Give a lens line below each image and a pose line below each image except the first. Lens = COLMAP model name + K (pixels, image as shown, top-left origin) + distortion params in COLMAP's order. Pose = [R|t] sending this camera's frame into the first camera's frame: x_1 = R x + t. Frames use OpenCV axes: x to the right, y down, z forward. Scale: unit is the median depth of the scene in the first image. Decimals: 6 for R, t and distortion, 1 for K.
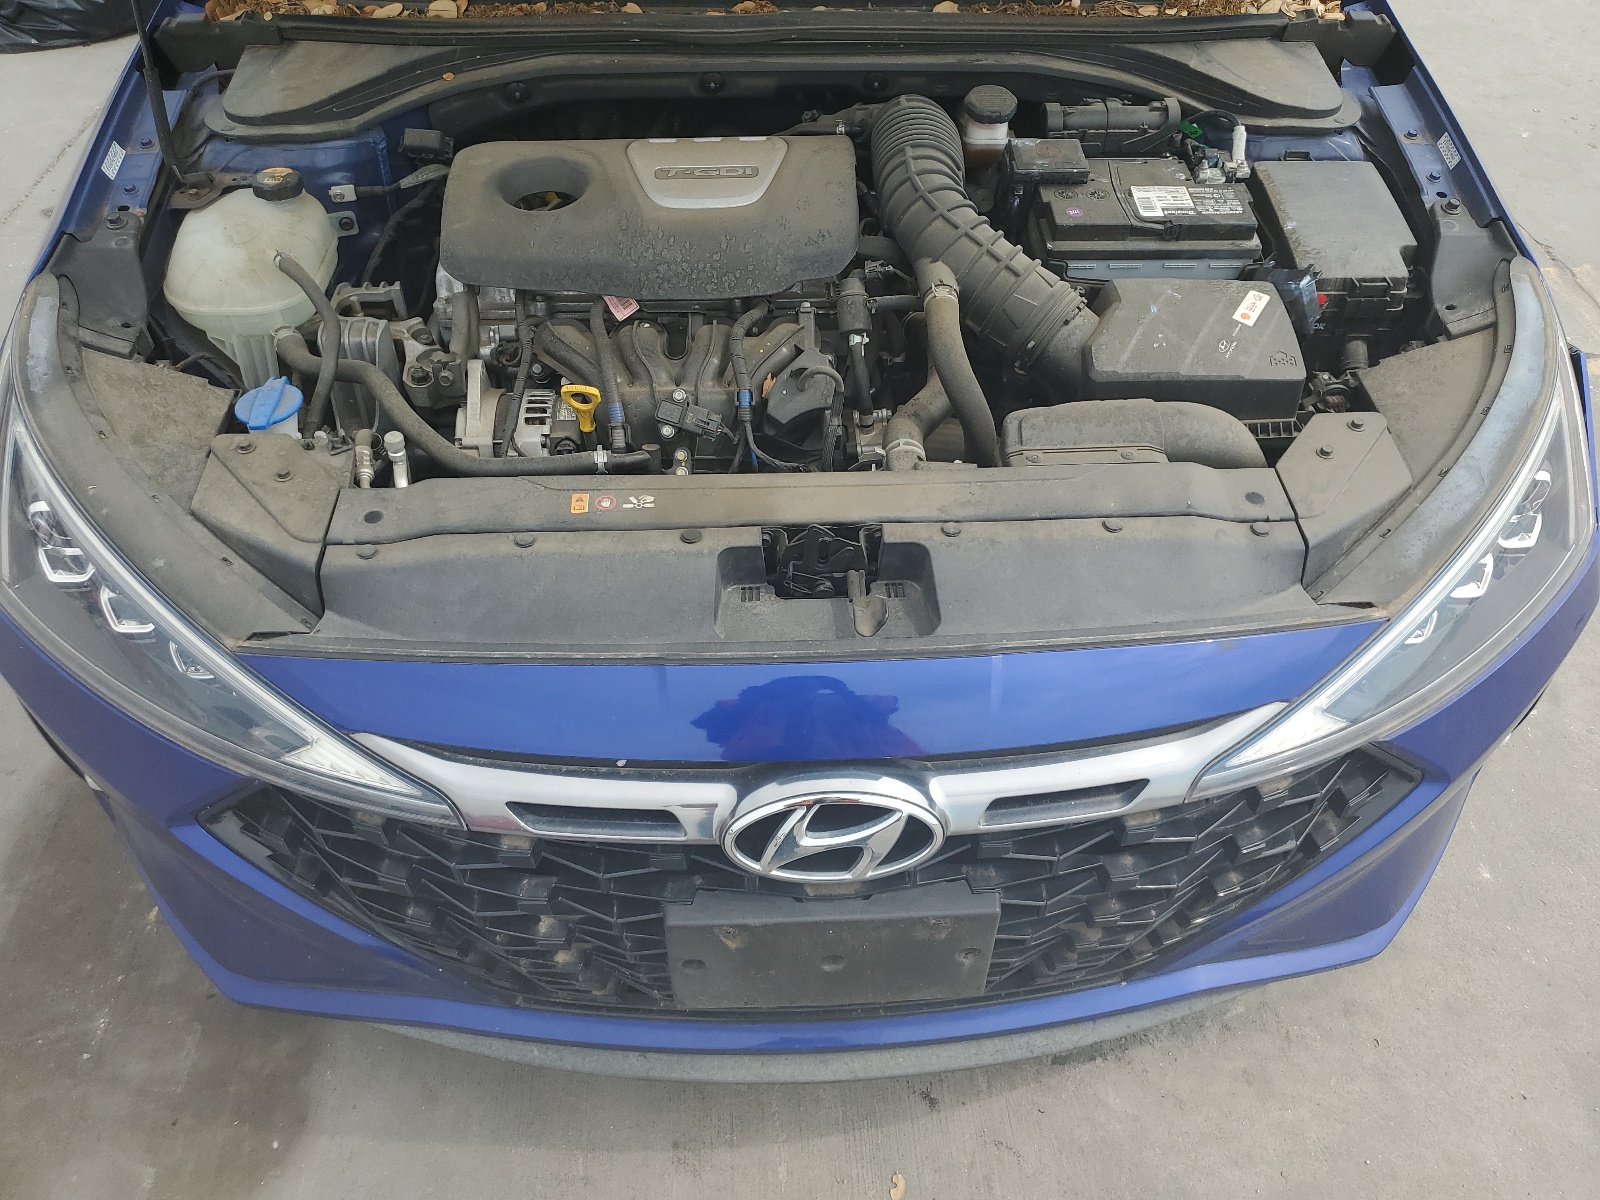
lens RADIAL K [[1241.5, 0, 824.2], [0, 1241.5, 605.6], [0, 0, 1]] dist [-0.034912, 0.053295]
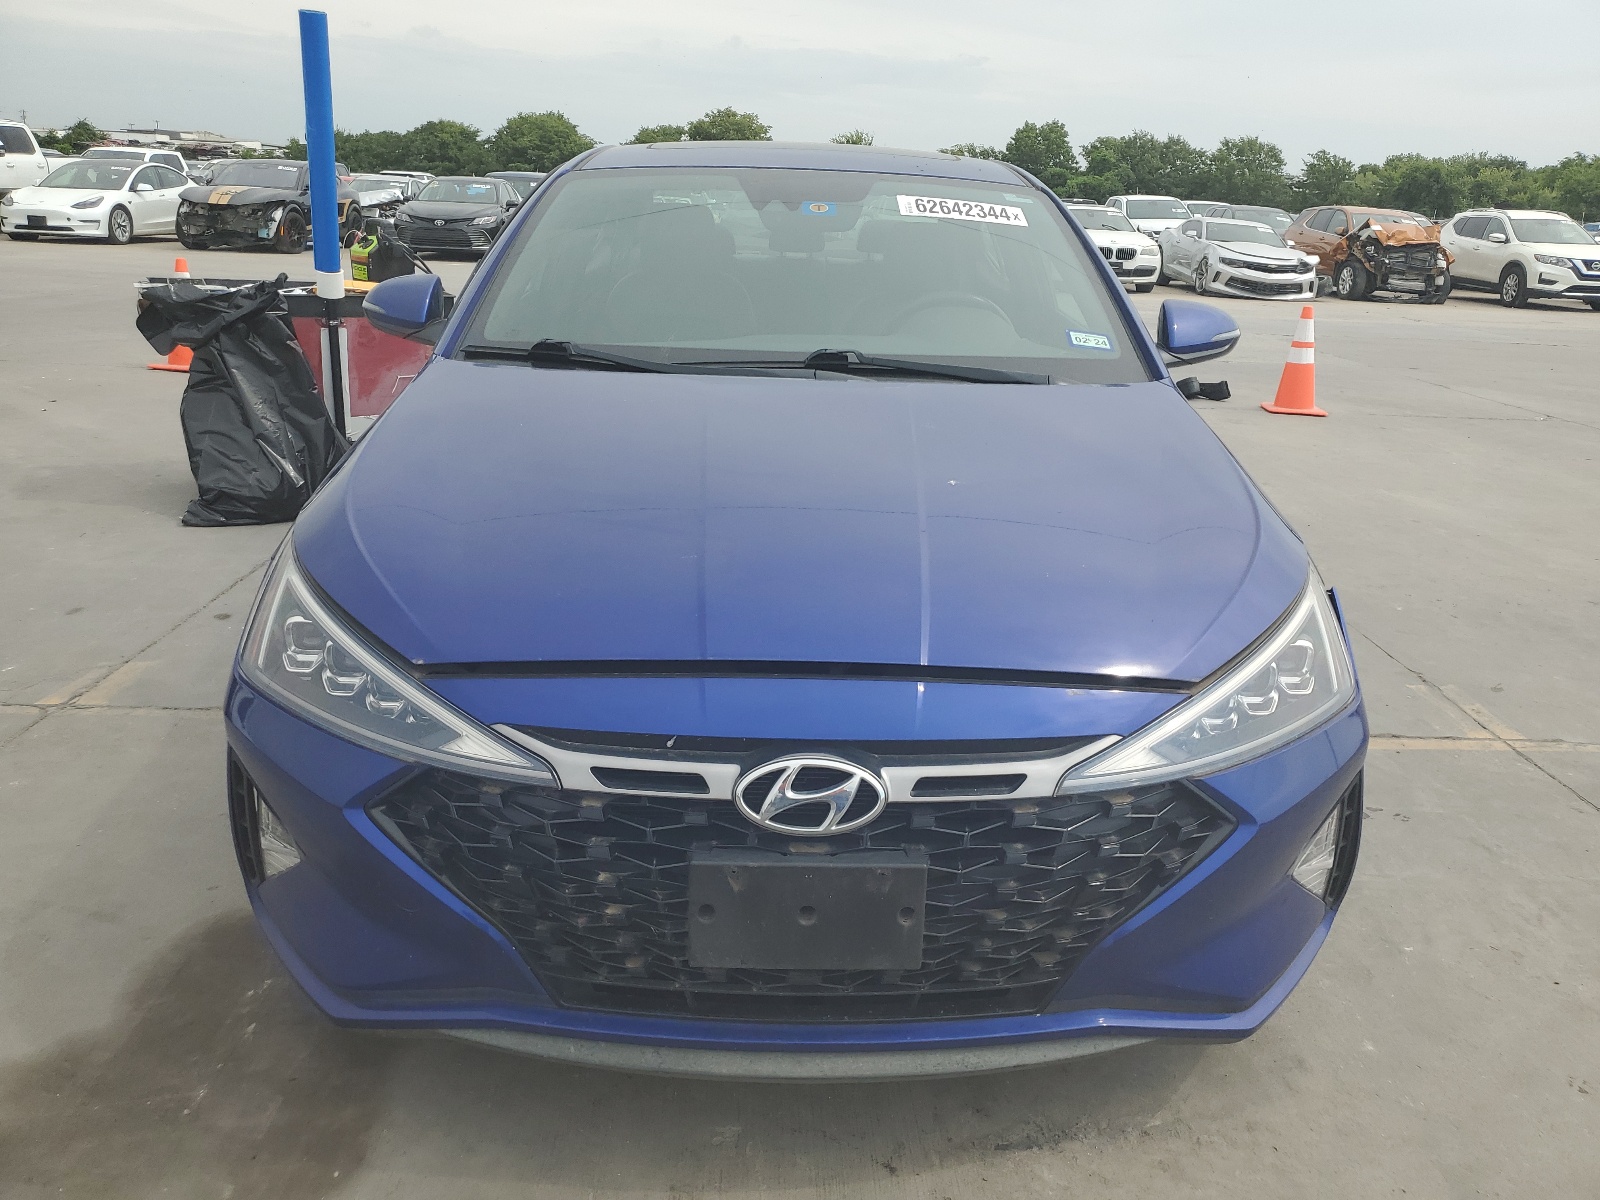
lens RADIAL K [[1241.5, 0, 824.2], [0, 1241.5, 605.6], [0, 0, 1]] dist [-0.034912, 0.053295]
pose [[0.999594, 0.022365, -0.017661, 0.033371], [-0.027849, 0.898075, -0.438960, 0.461527], [0.006044, 0.439273, 0.898333, -0.307463]]
